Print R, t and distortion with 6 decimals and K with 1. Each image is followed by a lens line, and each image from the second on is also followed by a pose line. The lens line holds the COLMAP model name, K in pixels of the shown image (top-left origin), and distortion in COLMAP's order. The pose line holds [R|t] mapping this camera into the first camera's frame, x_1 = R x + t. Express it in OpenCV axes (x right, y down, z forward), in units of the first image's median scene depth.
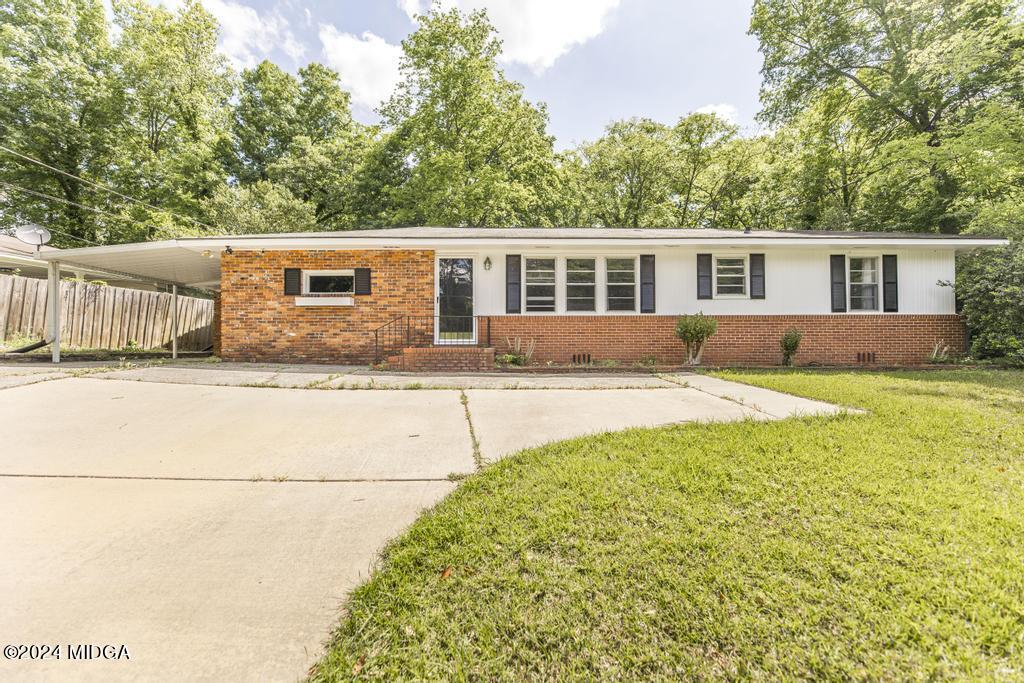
lens RADIAL K [[412.5, 0, 511.6], [0, 412.5, 337.4], [0, 0, 1]] dist [-0.000328, -0.000075]
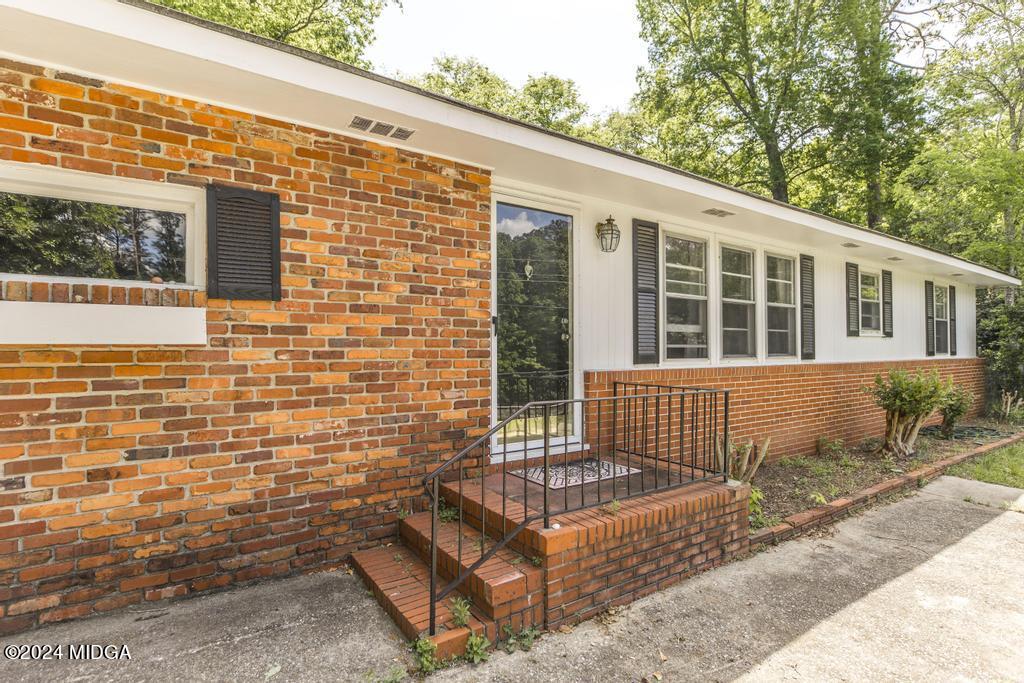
lens RADIAL K [[508.0, 0, 511.3], [0, 508.0, 345.7], [0, 0, 1]] dist [0.000083, -0.000011]
pose [[0.840036, 0.008090, 0.542470, -0.383022], [-0.007184, 0.999967, -0.003789, -0.073162], [-0.542483, -0.000715, 0.840067, 0.647623]]
